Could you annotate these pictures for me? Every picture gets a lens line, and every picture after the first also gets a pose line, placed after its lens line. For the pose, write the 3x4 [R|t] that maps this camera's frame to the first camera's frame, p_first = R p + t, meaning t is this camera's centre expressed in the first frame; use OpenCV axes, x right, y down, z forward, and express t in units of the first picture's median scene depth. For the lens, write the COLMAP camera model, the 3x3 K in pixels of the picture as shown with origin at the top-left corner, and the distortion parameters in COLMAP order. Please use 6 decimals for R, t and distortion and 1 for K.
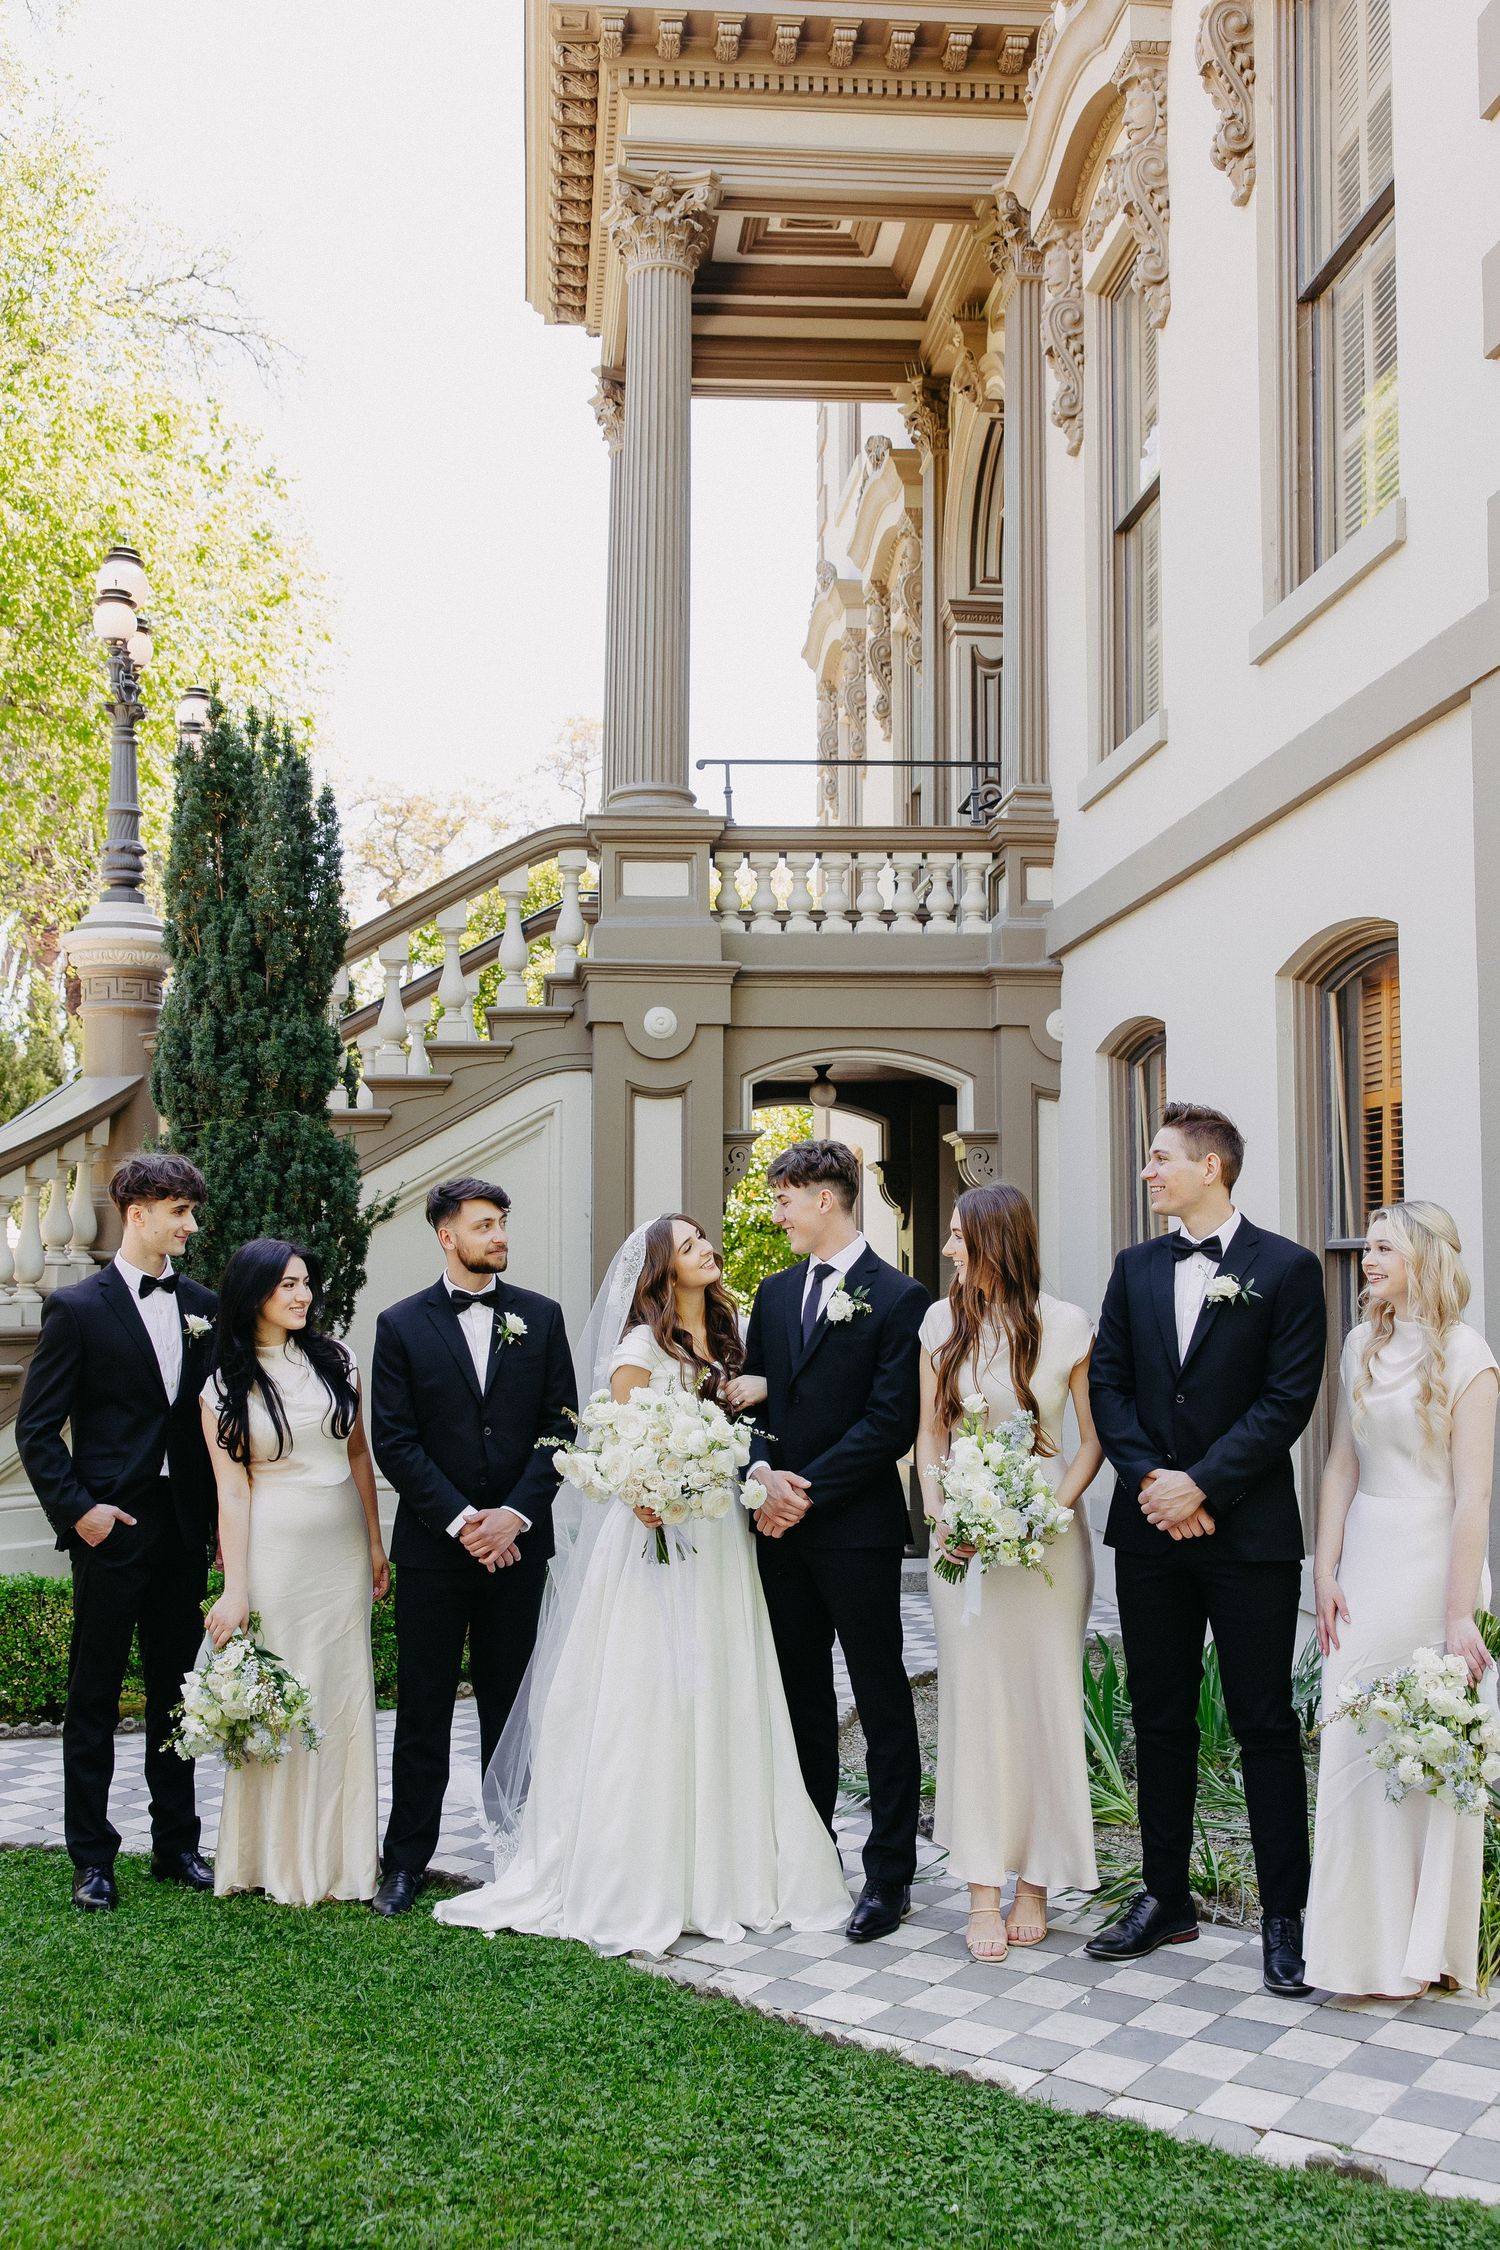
lens RADIAL K [[2179.5, 0, 786.8], [0, 2179.5, 1154.7], [0, 0, 1]] dist [0.024622, 0.000000]
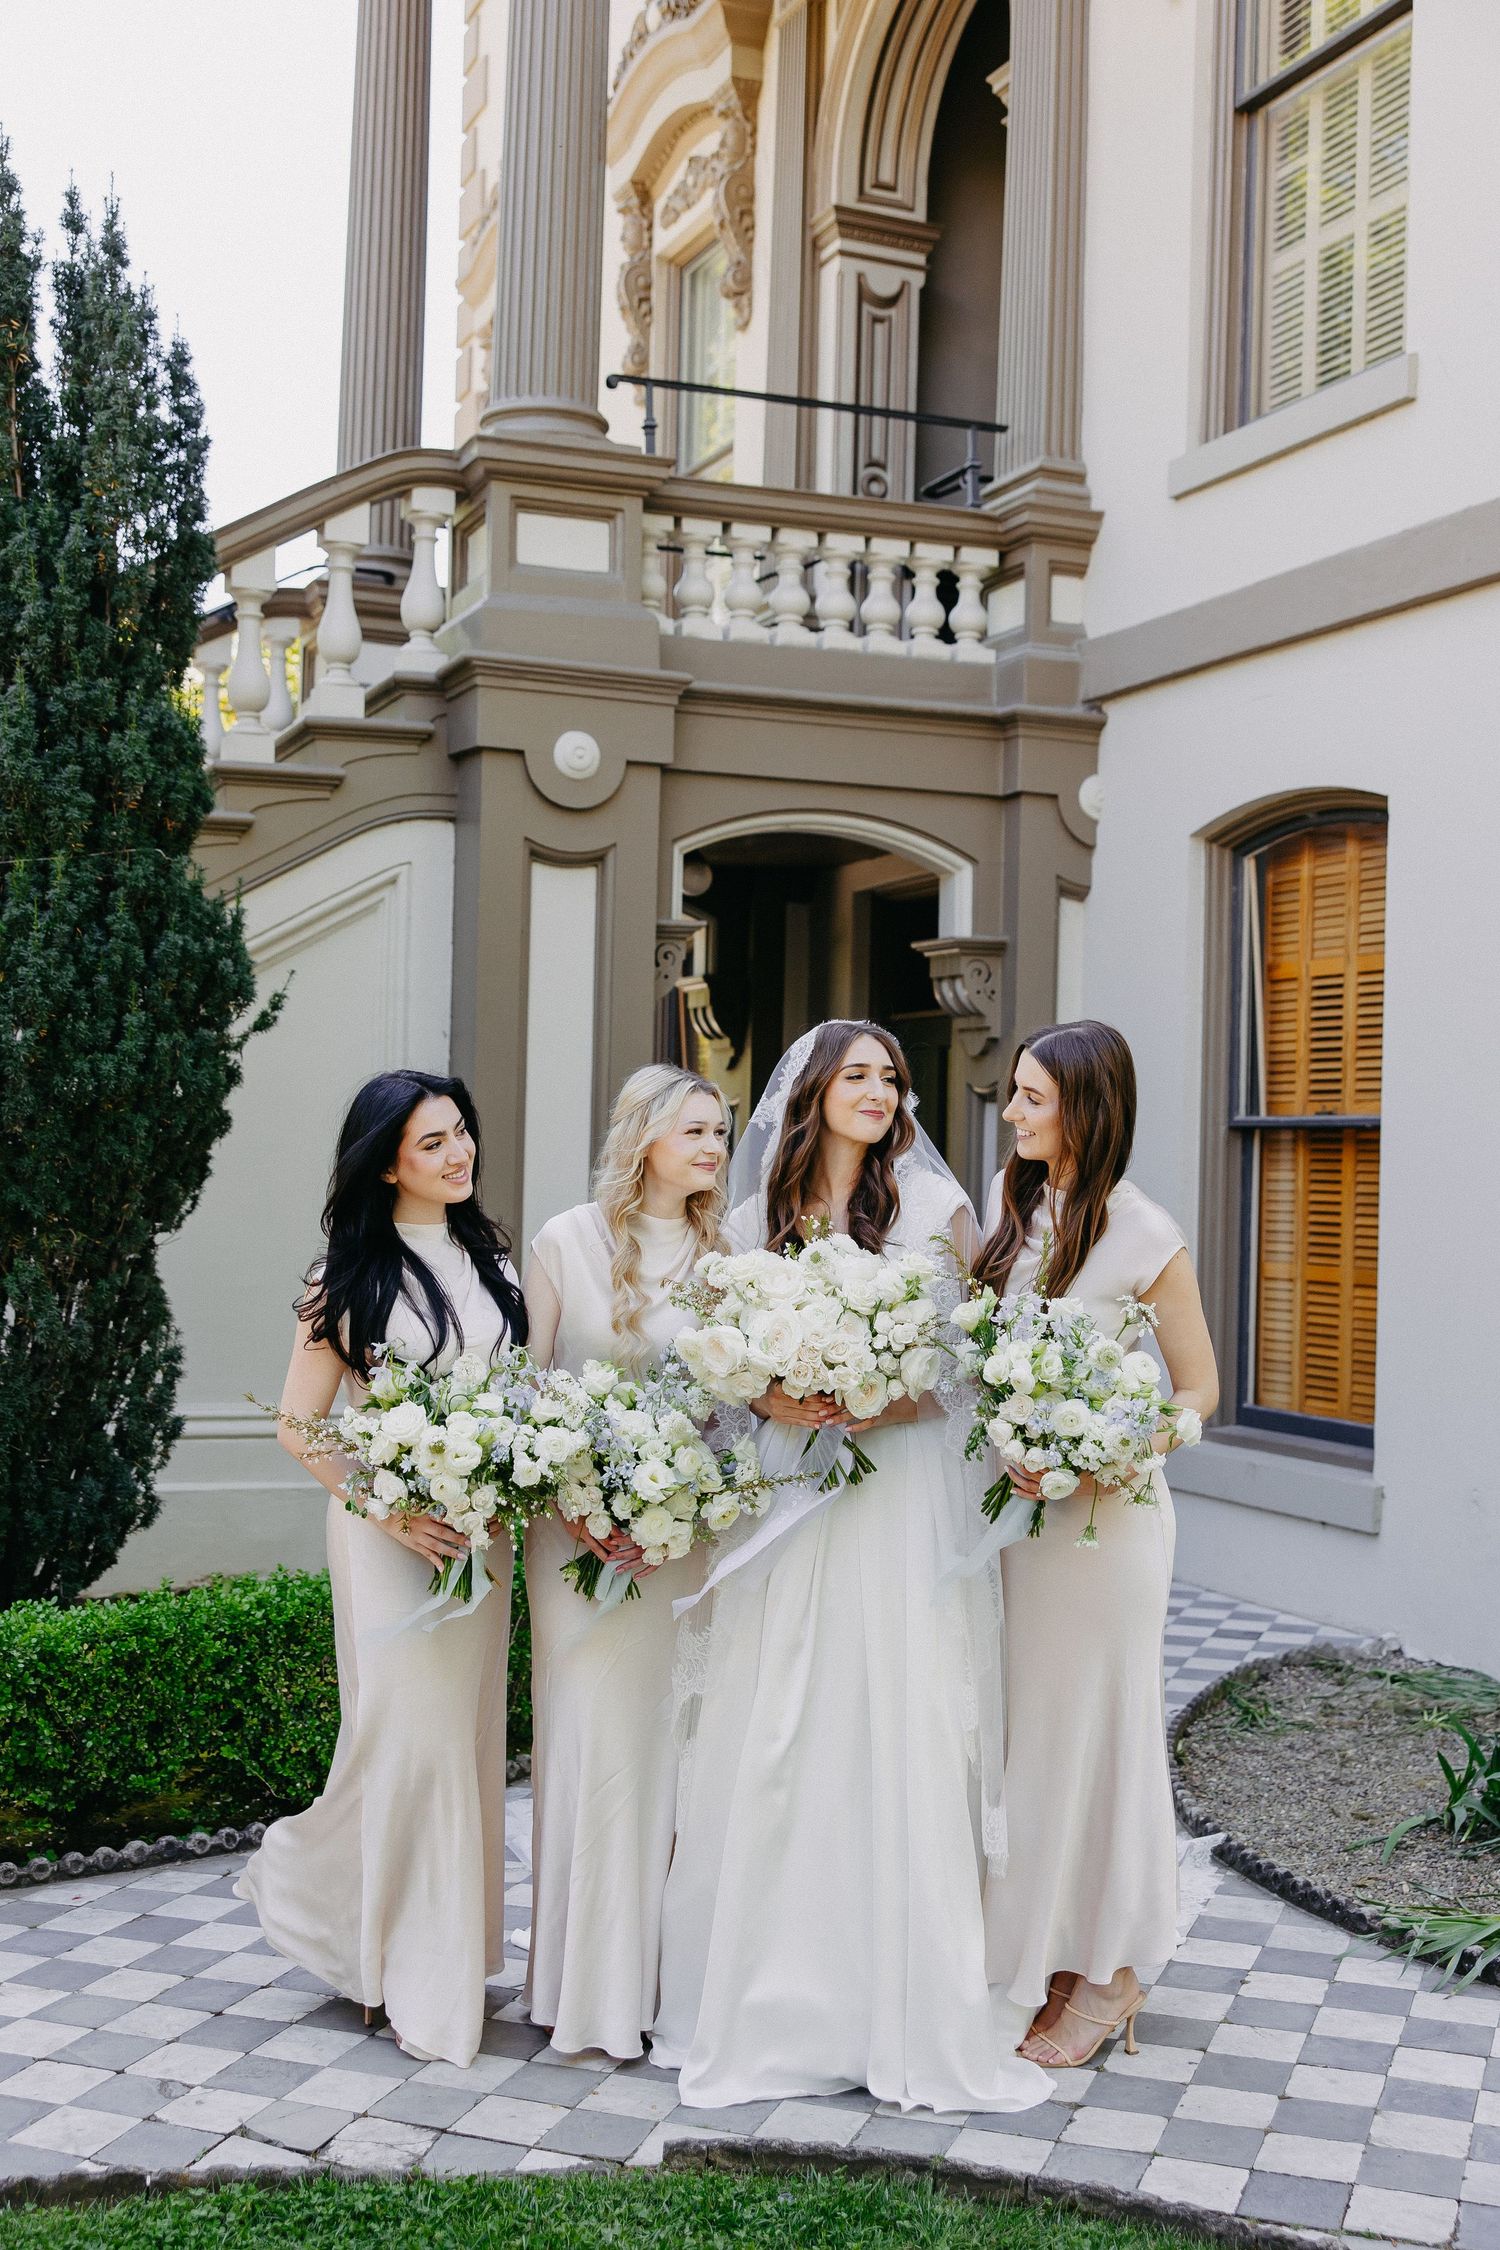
lens RADIAL K [[2552.0, 0, 754.3], [0, 2552.0, 1151.8], [0, 0, 1]] dist [0.013865, 0.000000]
pose [[0.960879, 0.024543, 0.275879, -0.216865], [-0.042492, 0.997337, 0.059271, 0.013002], [-0.273690, -0.068675, 0.959363, 0.207318]]
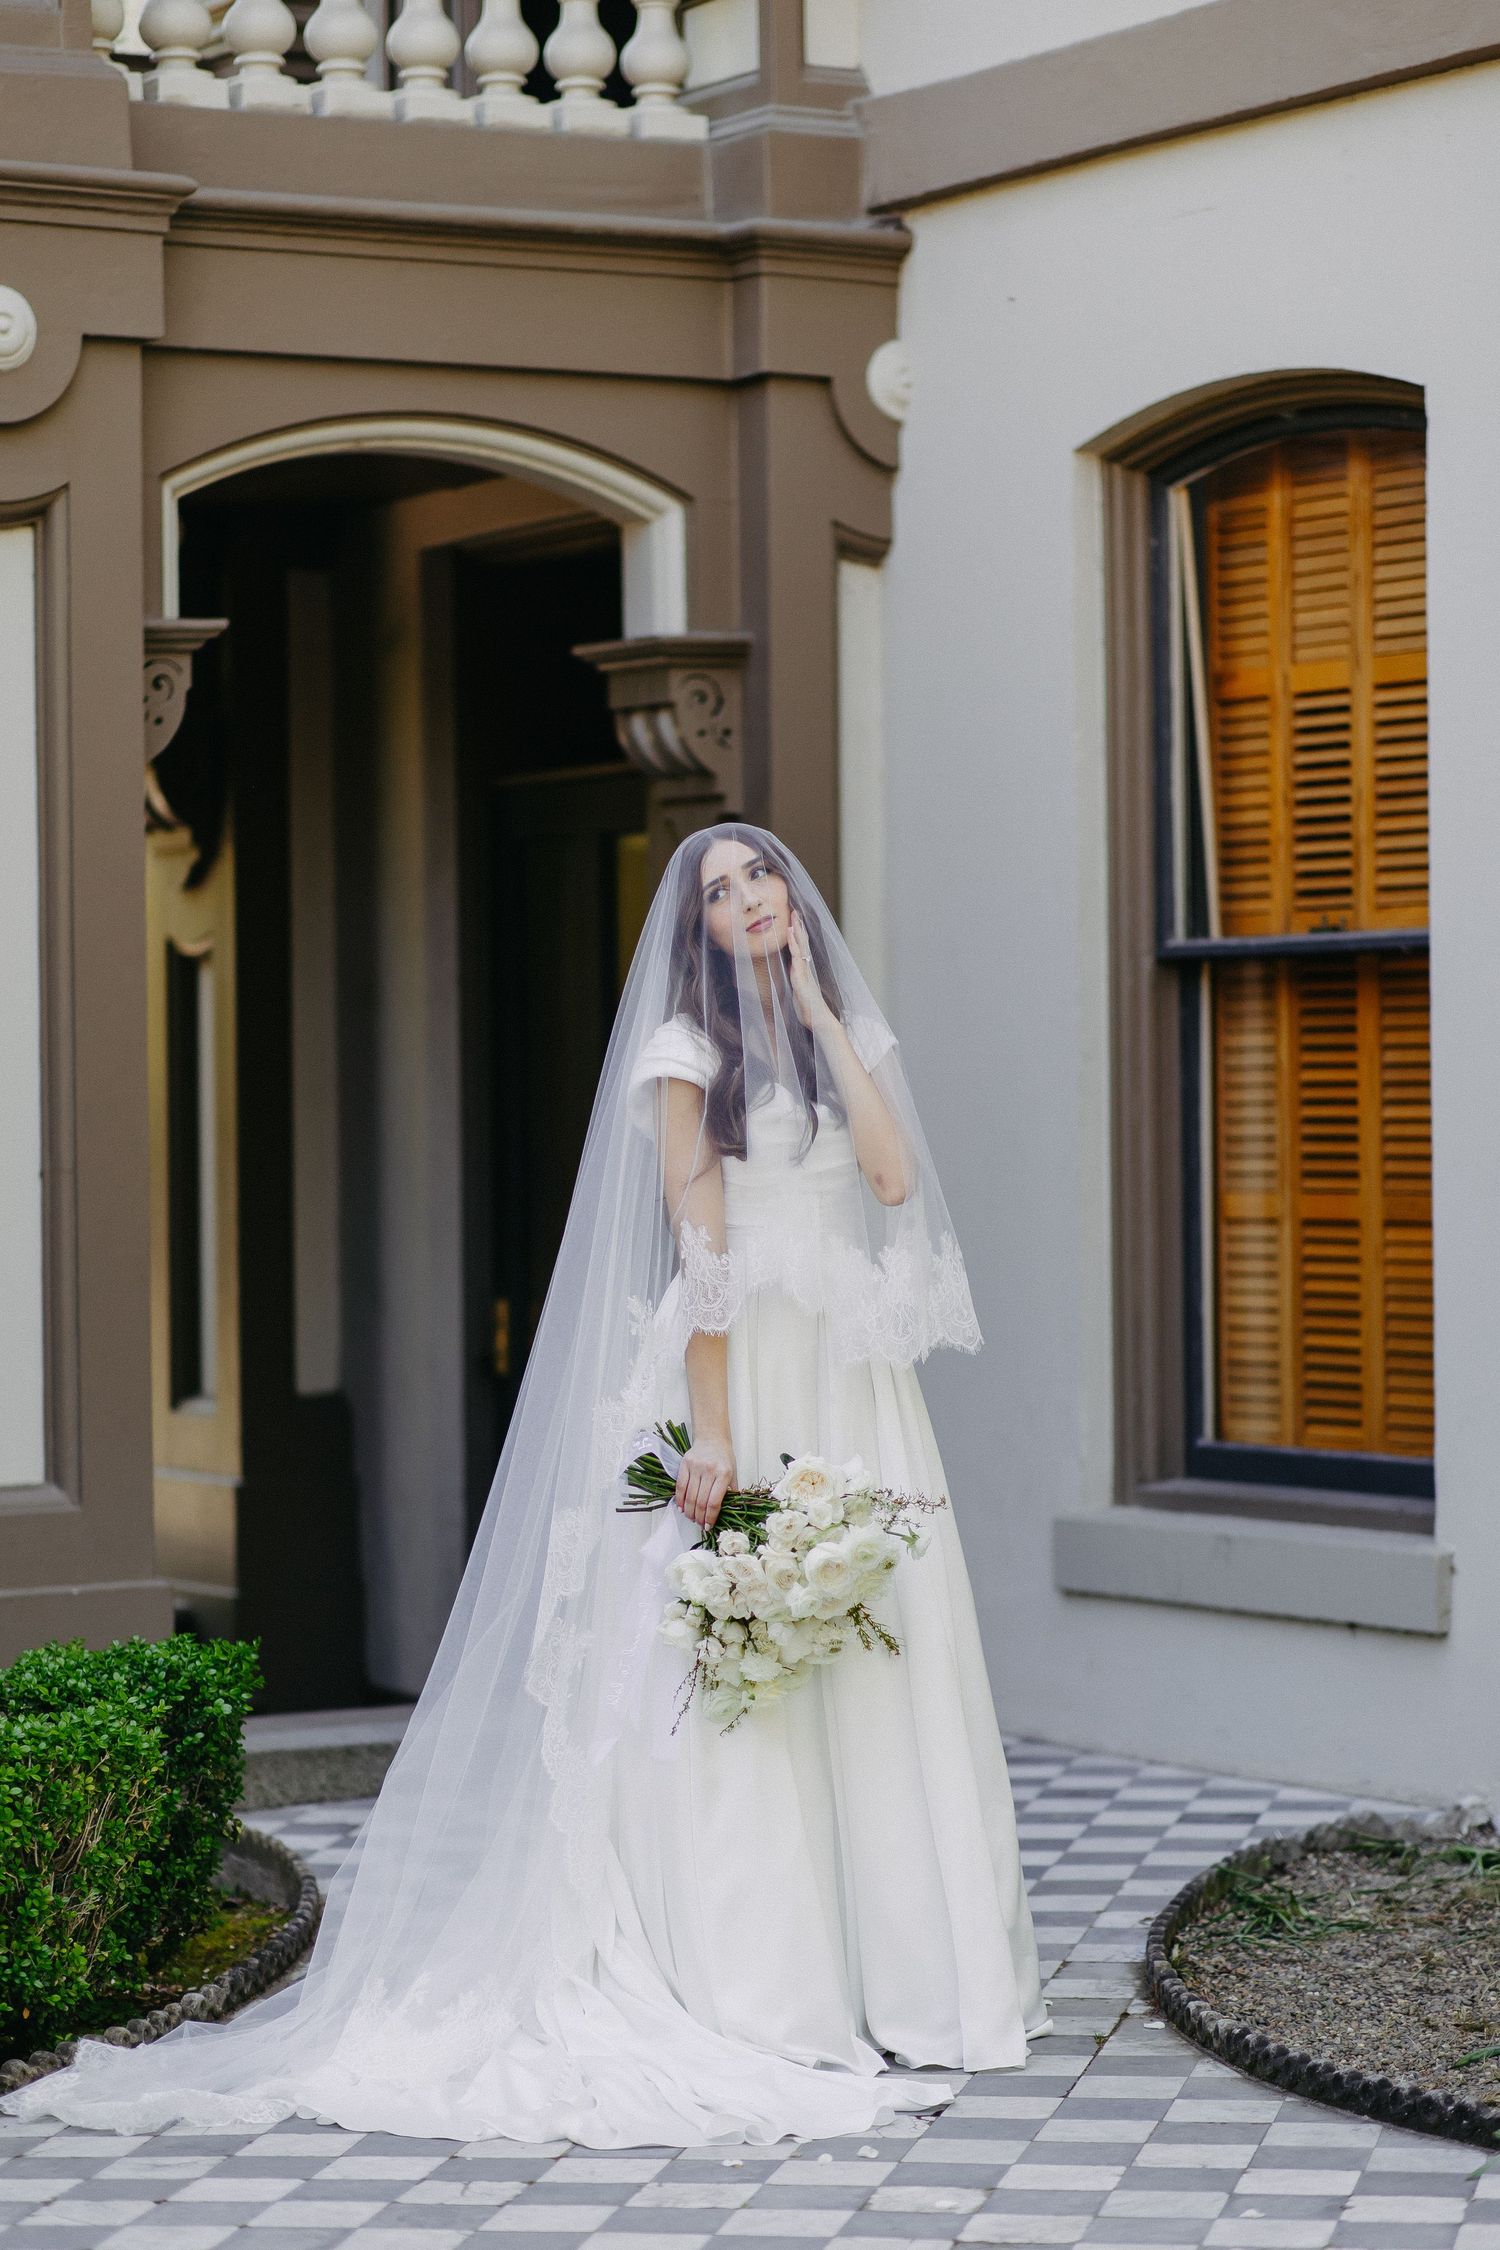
lens RADIAL K [[5621.2, 0, 775.4], [0, 5621.2, 1197.8], [0, 0, 1]] dist [0.021554, 0.000000]
pose [[0.908015, -0.017586, 0.418568, -0.339573], [-0.017002, 0.996748, 0.078763, 0.010655], [-0.418592, -0.078635, 0.904764, 0.046118]]
